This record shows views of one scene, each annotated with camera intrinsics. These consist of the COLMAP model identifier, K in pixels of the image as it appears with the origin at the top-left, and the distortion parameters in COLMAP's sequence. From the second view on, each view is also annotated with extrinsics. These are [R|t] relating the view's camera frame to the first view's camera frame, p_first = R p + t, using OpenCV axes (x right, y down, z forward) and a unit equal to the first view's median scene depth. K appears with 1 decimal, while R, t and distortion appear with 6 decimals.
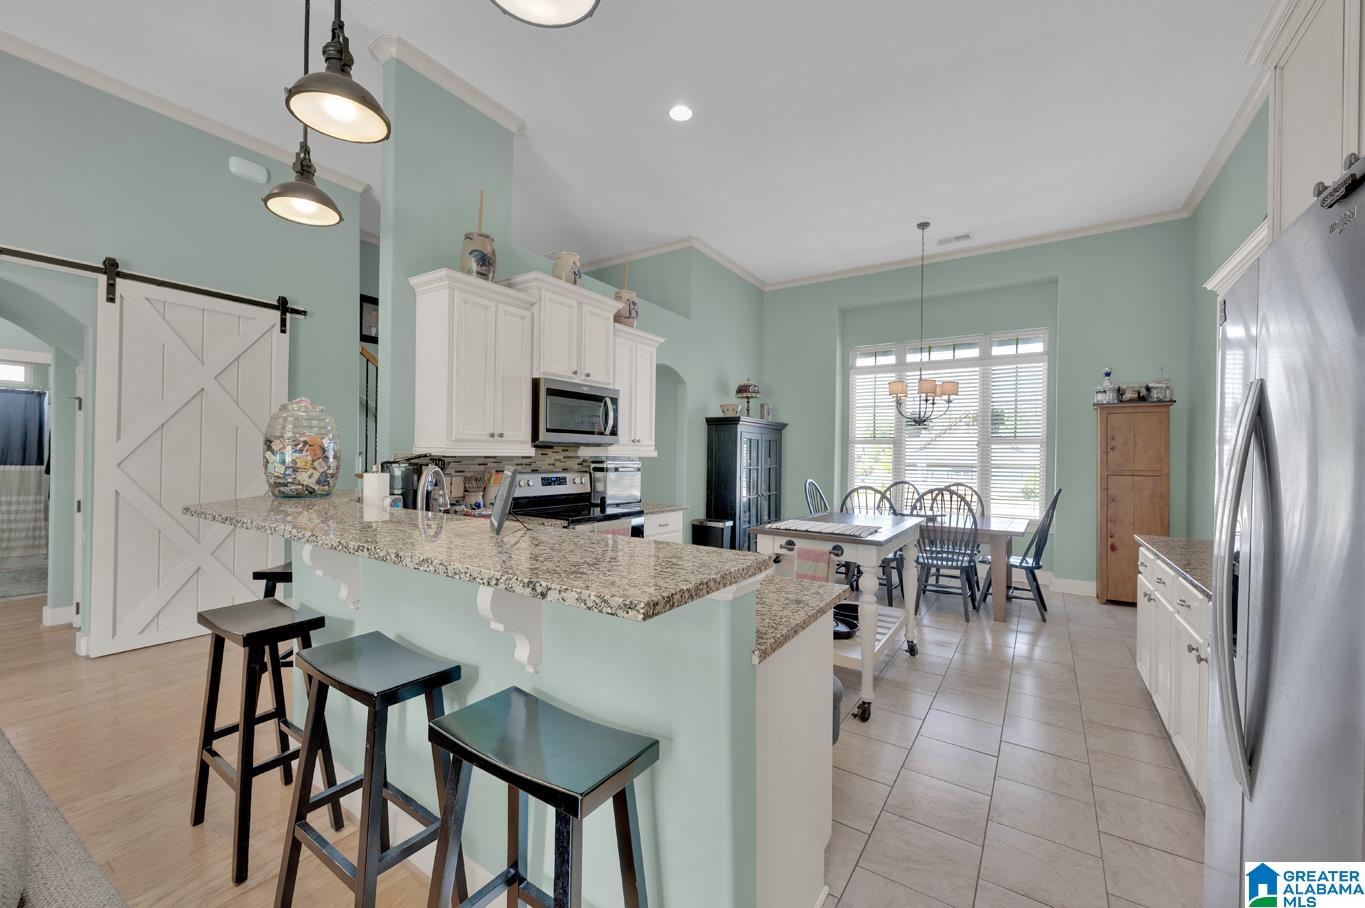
lens RADIAL K [[539.3, 0, 680.8], [0, 539.3, 456.9], [0, 0, 1]] dist [0.001332, -0.000434]
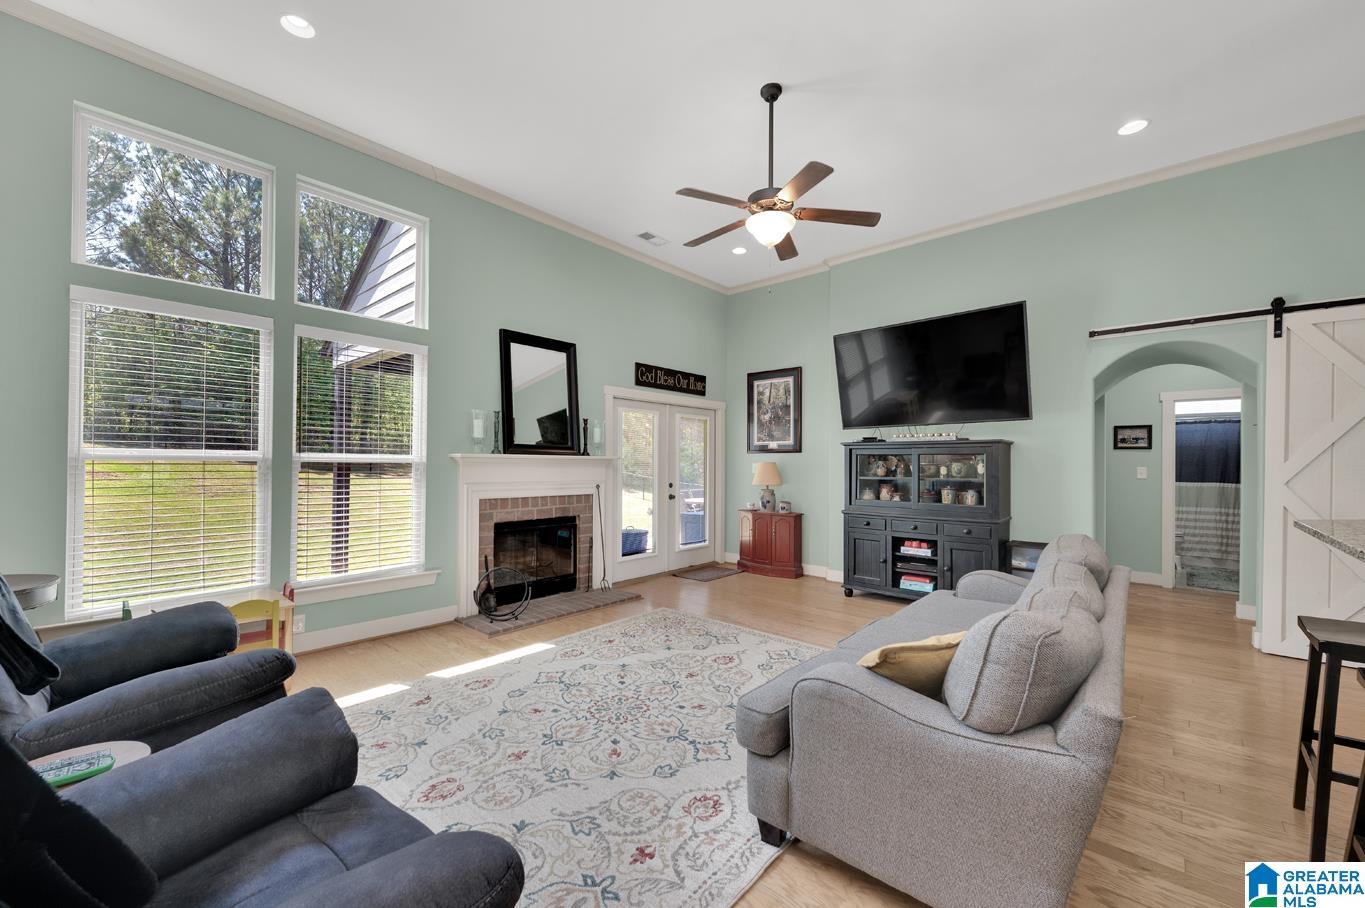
lens RADIAL K [[539.3, 0, 679.6], [0, 539.3, 458.2], [0, 0, 1]] dist [0.001332, -0.000434]
pose [[-0.145743, -0.022549, -0.989066, 0.173342], [-0.012222, 0.999705, -0.020991, 0.000832], [0.989247, 0.009029, -0.145975, -0.044609]]
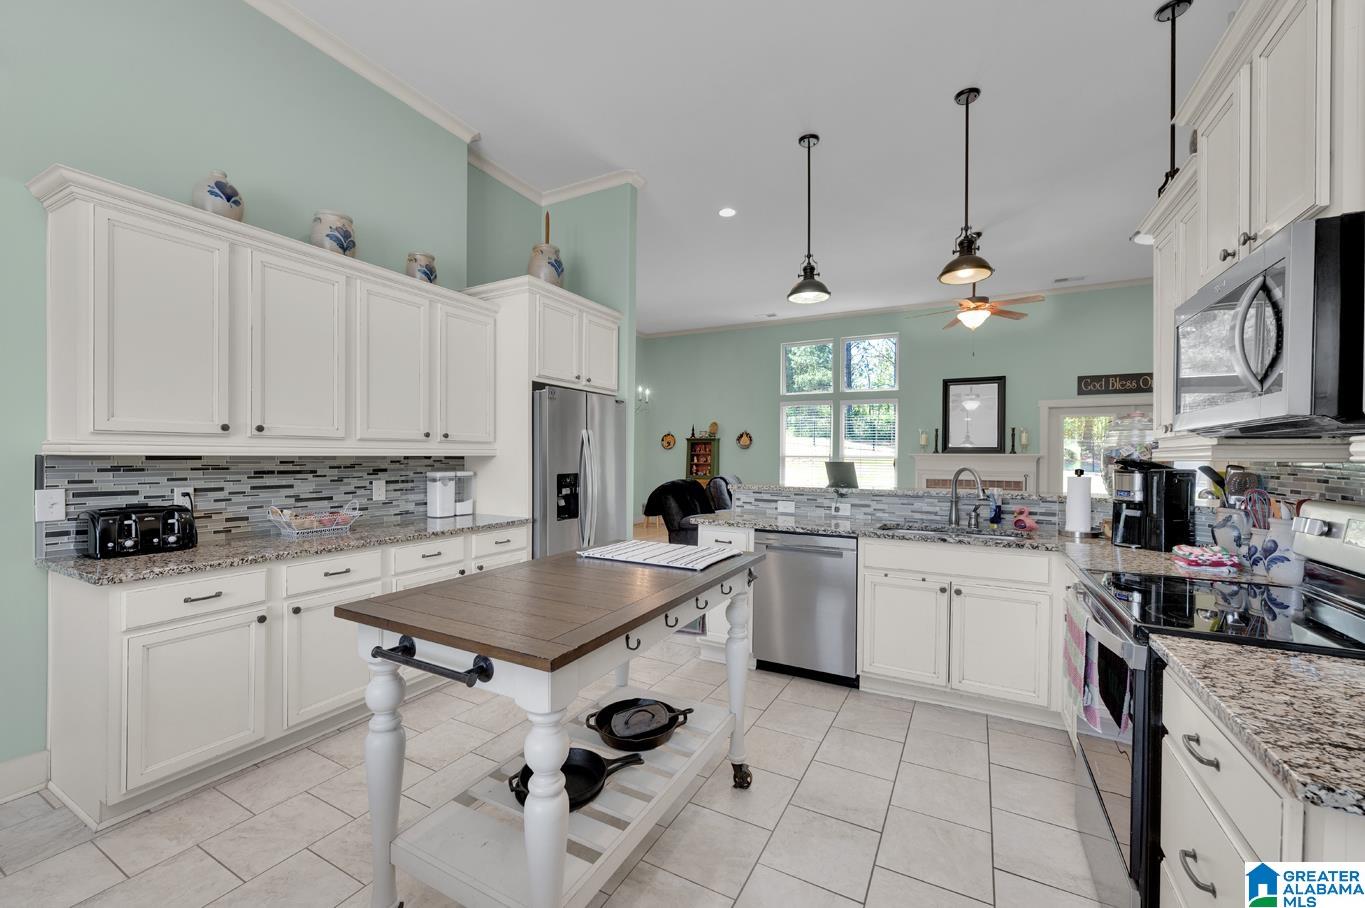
lens RADIAL K [[539.3, 0, 678.4], [0, 539.3, 456.9], [0, 0, 1]] dist [0.001332, -0.000434]
pose [[-0.995317, -0.020423, -0.094487, 0.221485], [-0.020592, 0.999788, 0.000817, 0.003022], [0.094450, 0.002759, -0.995526, 1.199614]]
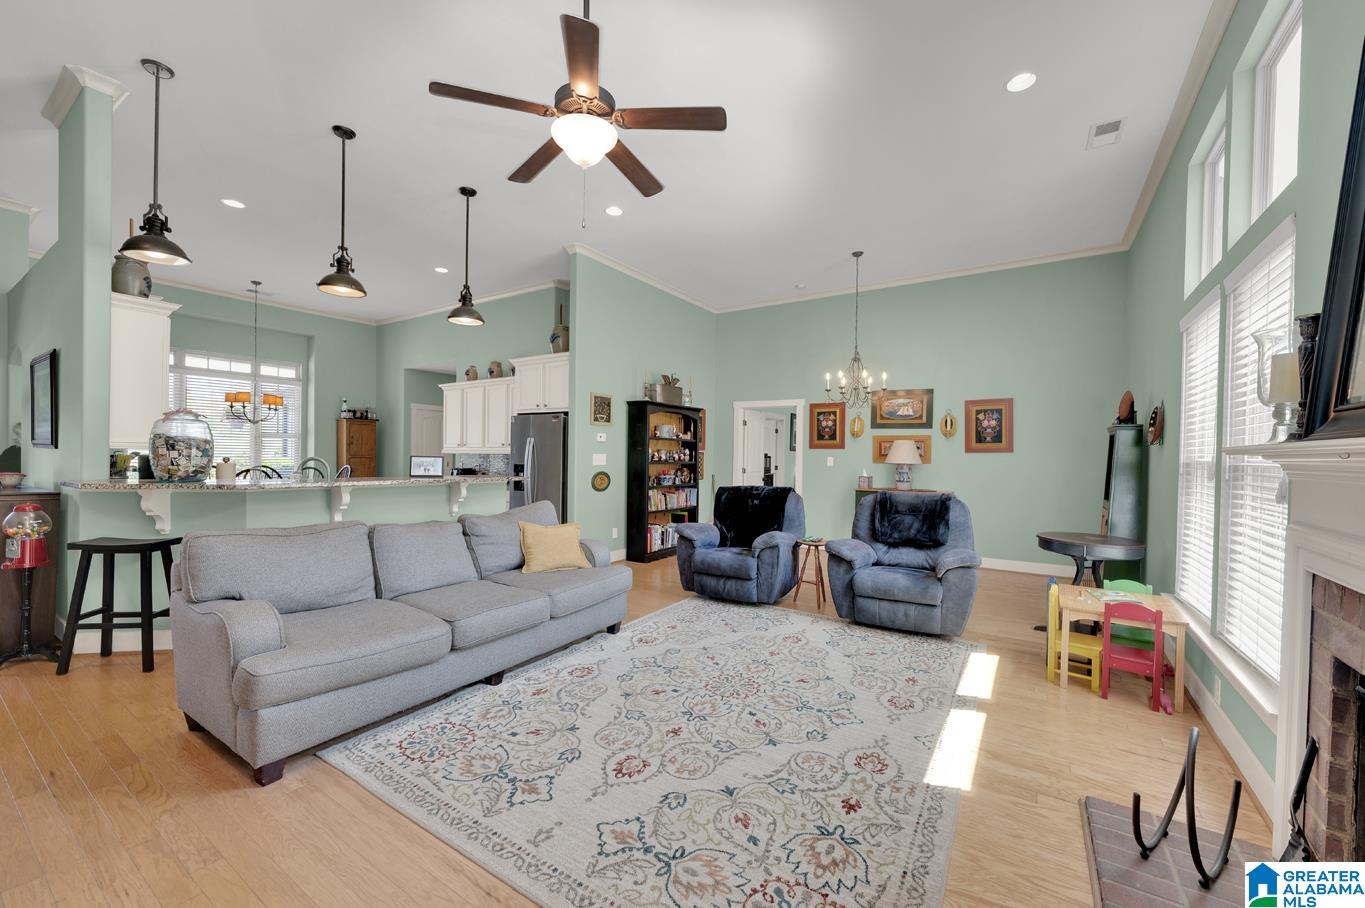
lens RADIAL K [[539.3, 0, 682.6], [0, 539.3, 461.9], [0, 0, 1]] dist [0.001332, -0.000434]
pose [[-0.006387, -0.024616, 0.999677, -1.192318], [-0.016943, 0.999556, 0.024505, -0.015820], [-0.999836, -0.016781, -0.006801, -0.137739]]
